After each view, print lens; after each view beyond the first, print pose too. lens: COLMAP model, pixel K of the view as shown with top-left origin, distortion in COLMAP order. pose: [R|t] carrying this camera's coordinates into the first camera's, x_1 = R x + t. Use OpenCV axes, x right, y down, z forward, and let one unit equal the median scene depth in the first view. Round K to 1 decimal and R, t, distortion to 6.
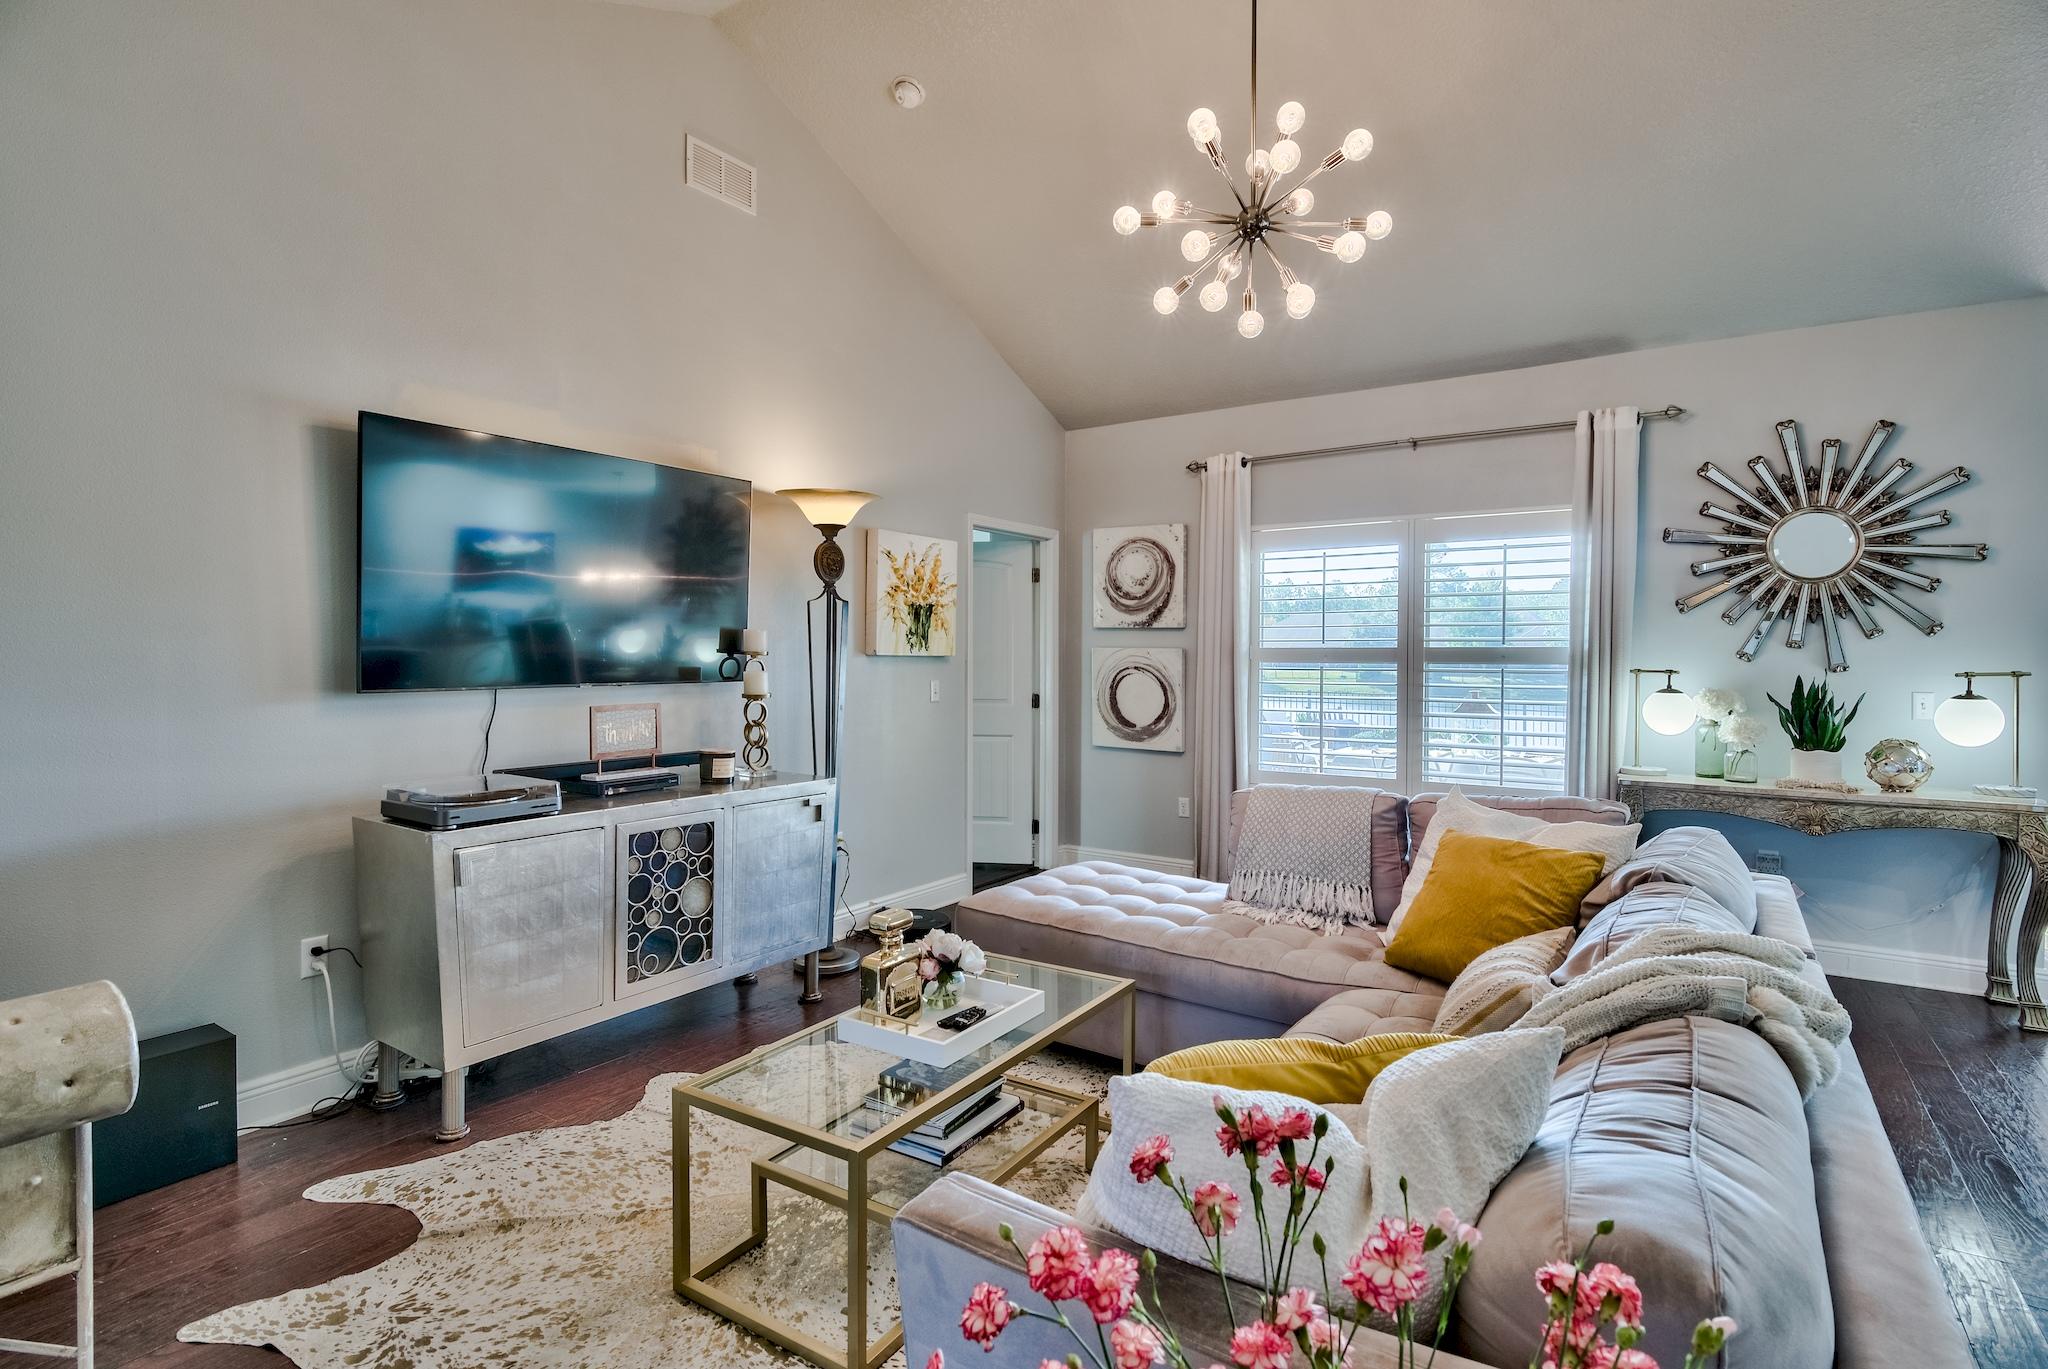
lens RADIAL K [[1010.2, 0, 1023.1], [0, 1010.2, 665.6], [0, 0, 1]] dist [0.001018, 0.000620]
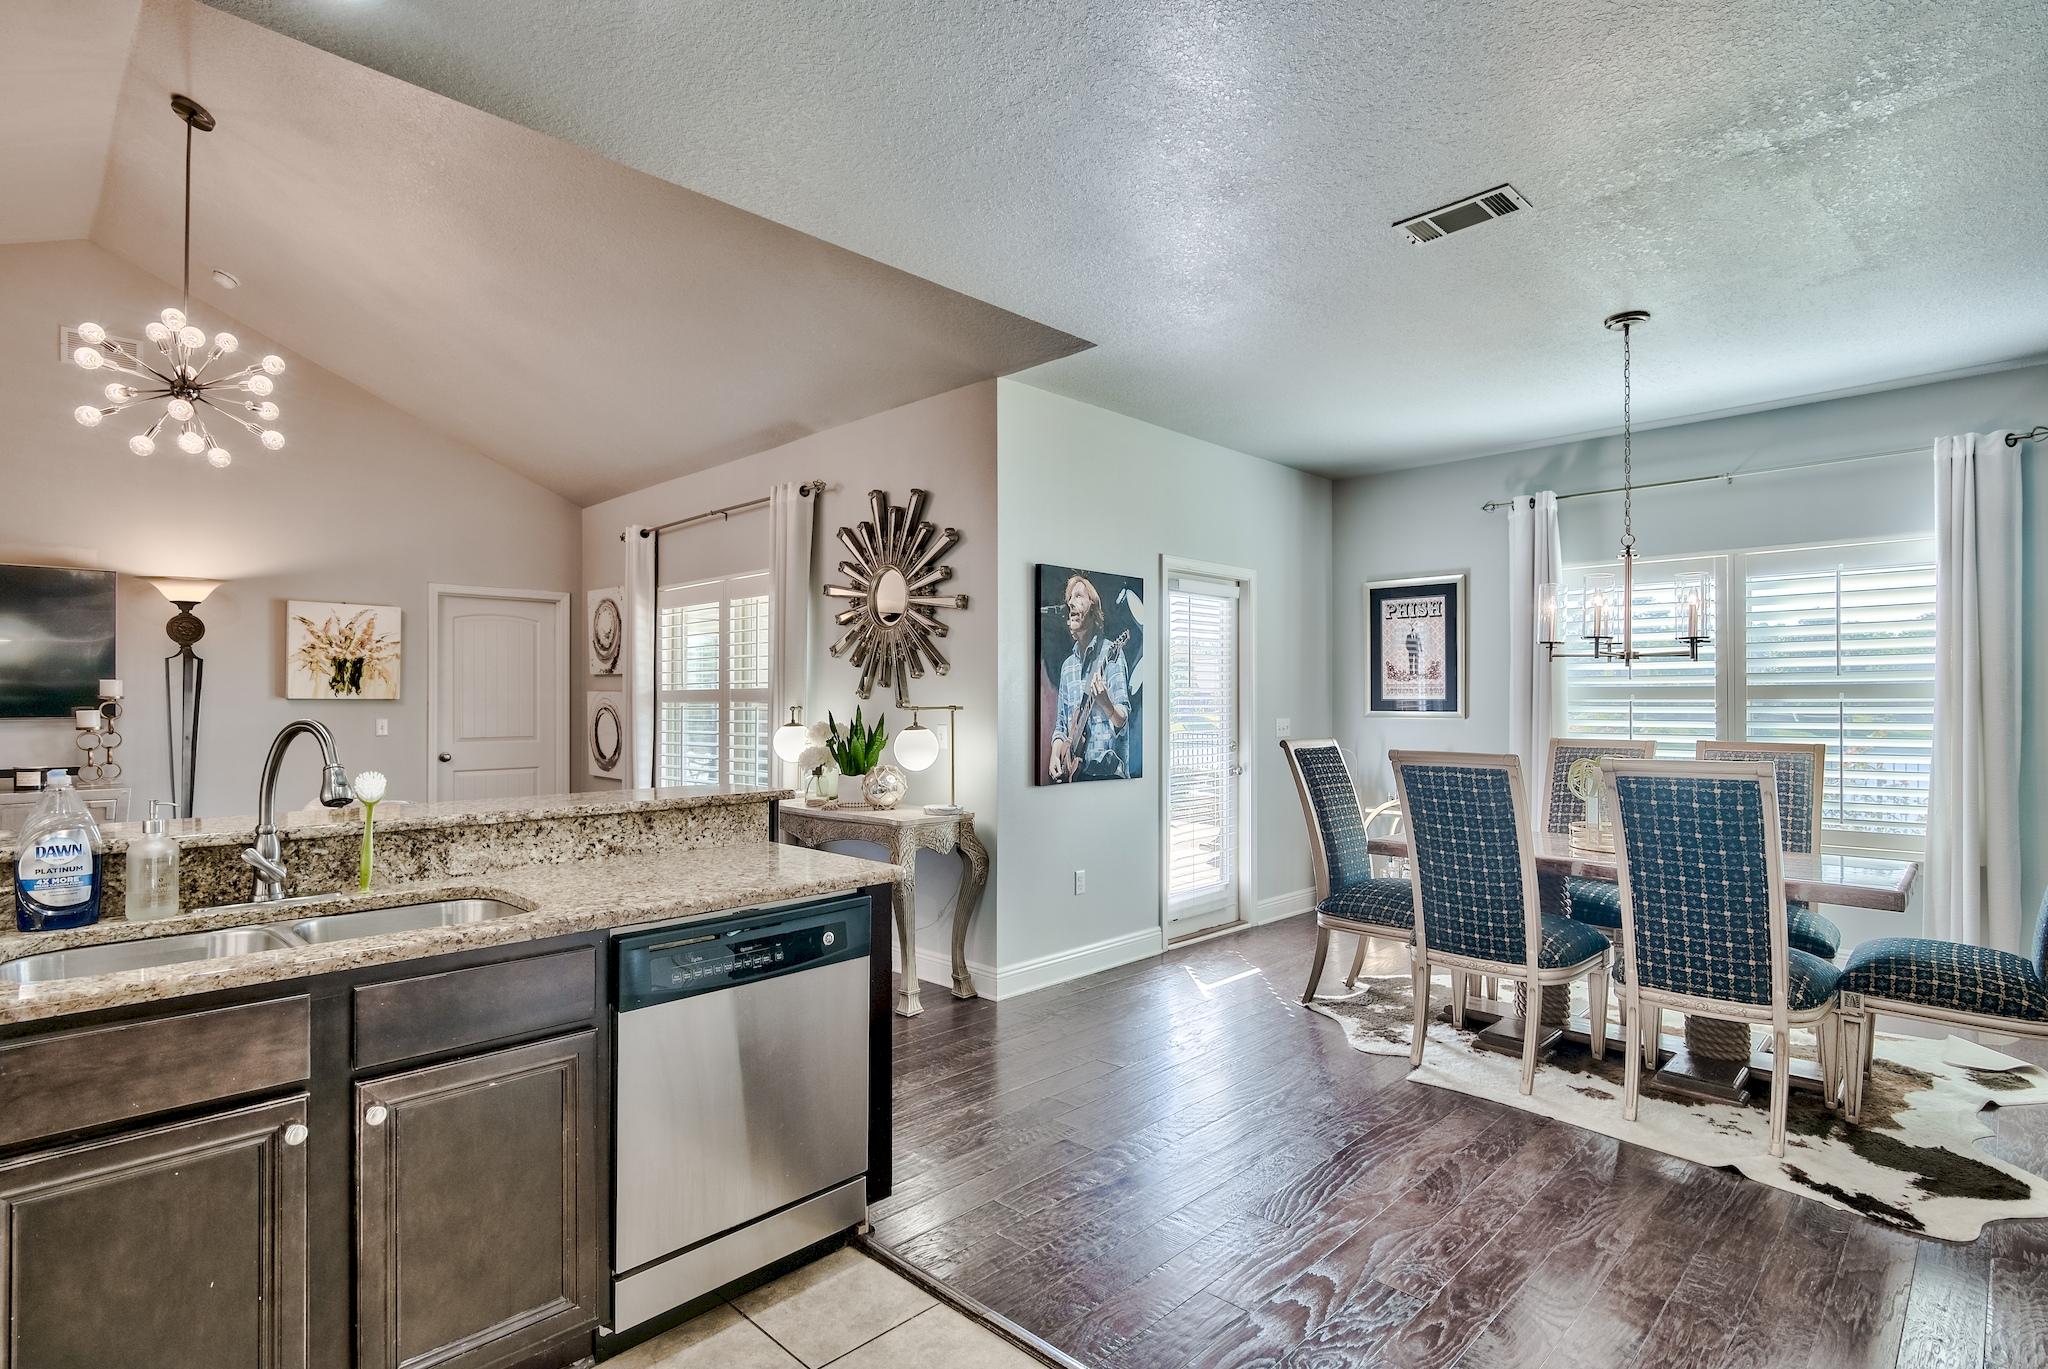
lens RADIAL K [[1031.0, 0, 1017.3], [0, 1031.0, 691.3], [0, 0, 1]] dist [-0.000023, 0.000305]
pose [[0.980424, -0.008220, -0.196724, 1.159228], [0.004559, 0.999808, -0.019058, 0.010738], [0.196843, 0.017788, 0.980274, -0.120330]]
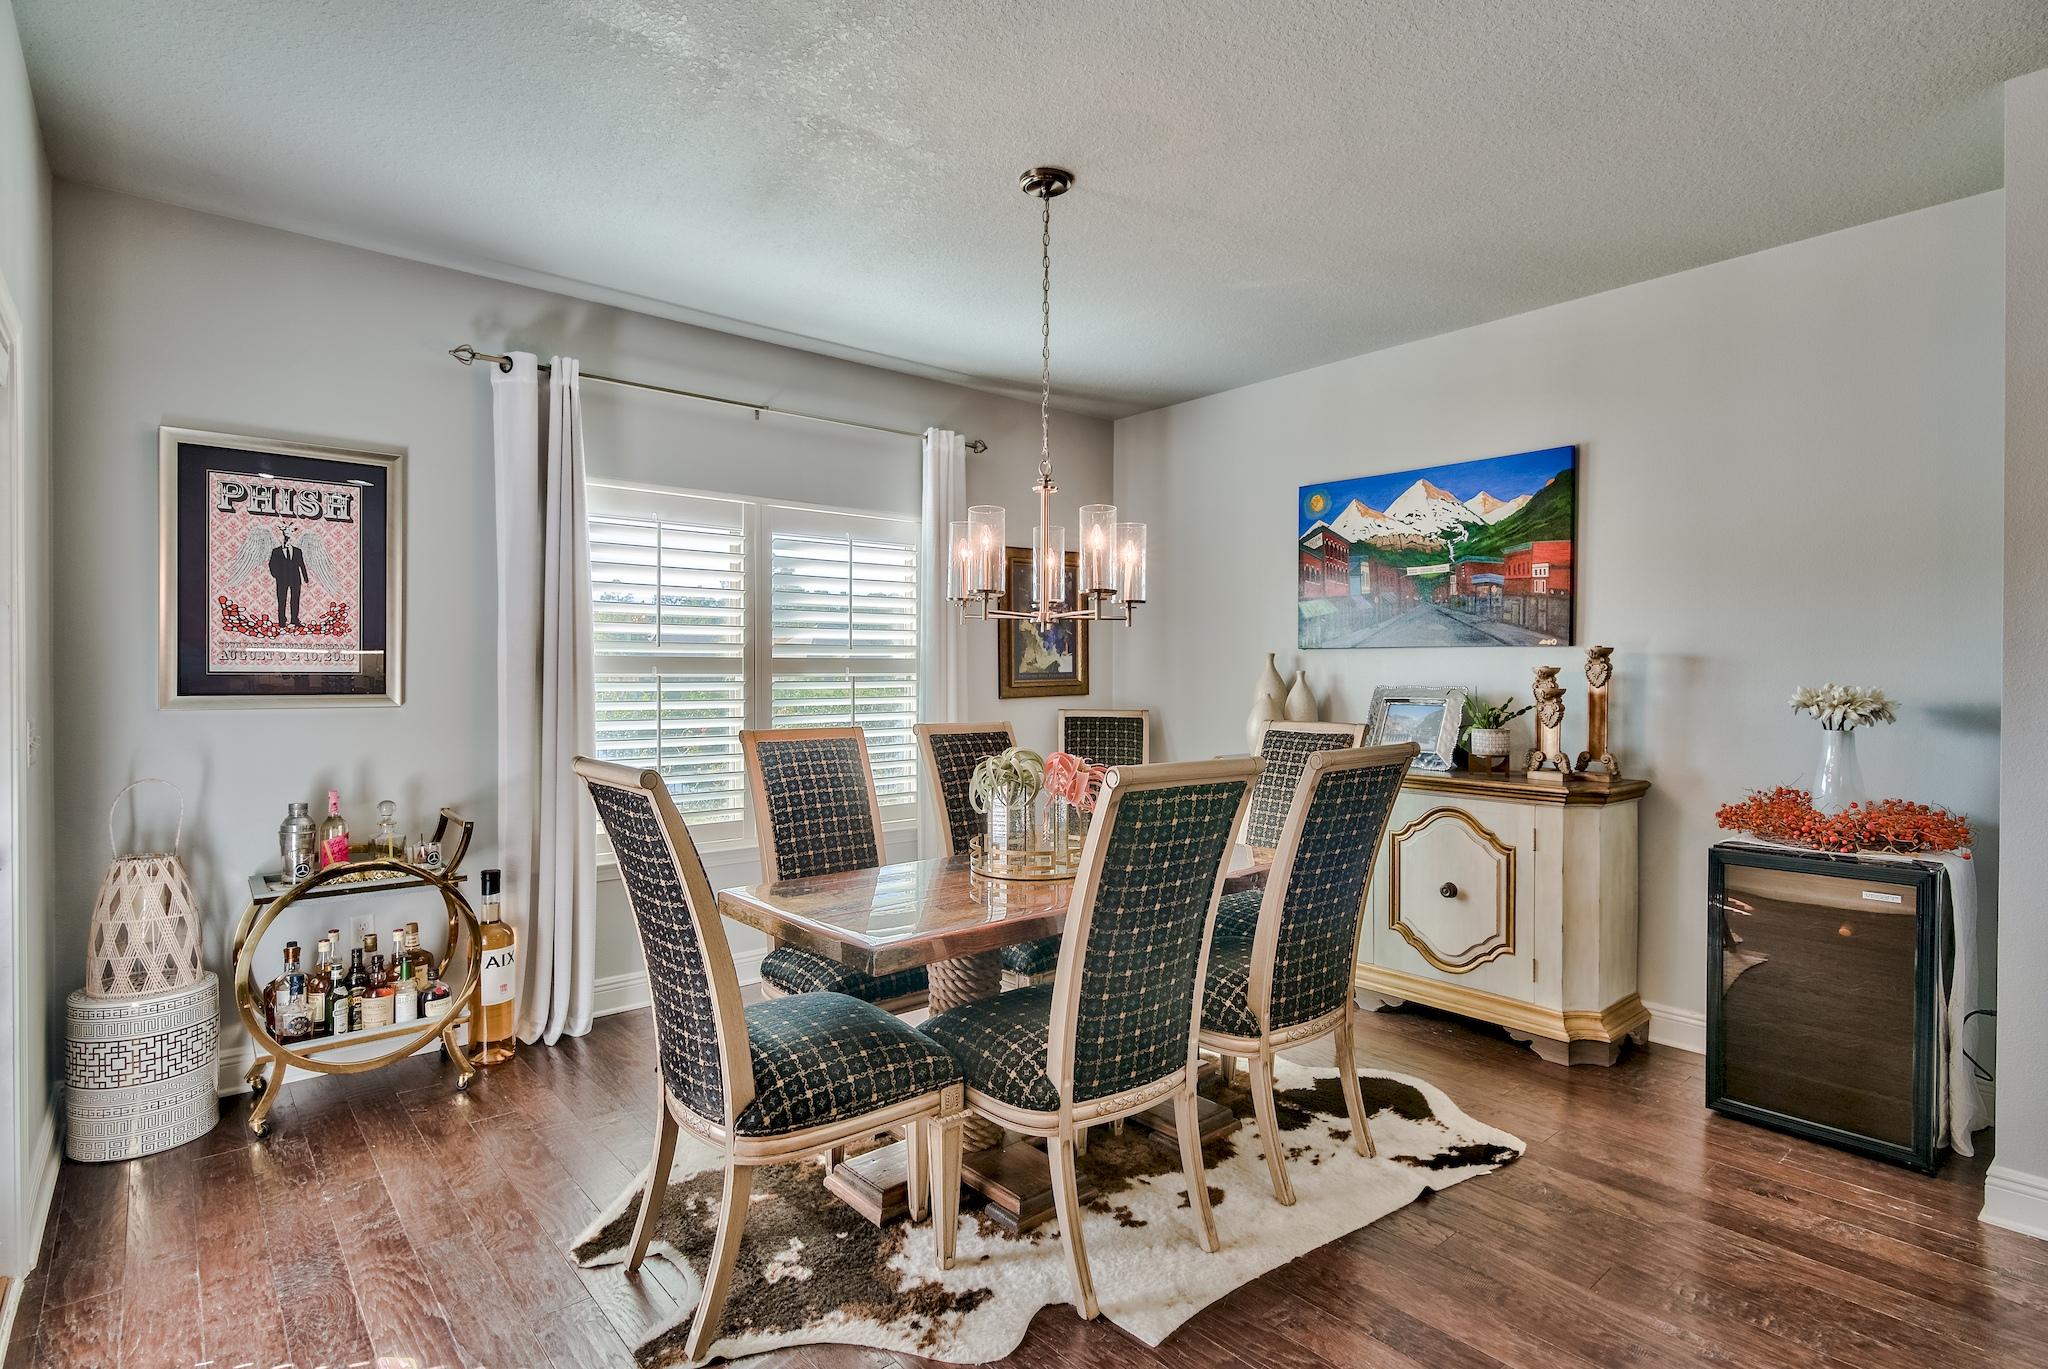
lens RADIAL K [[1018.4, 0, 1026.8], [0, 1018.4, 678.4], [0, 0, 1]] dist [-0.001648, -0.000466]
pose [[0.269575, -0.008583, 0.962941, 0.840956], [0.008196, 0.999945, 0.006618, 0.000856], [-0.962944, 0.006108, 0.269631, 0.689714]]
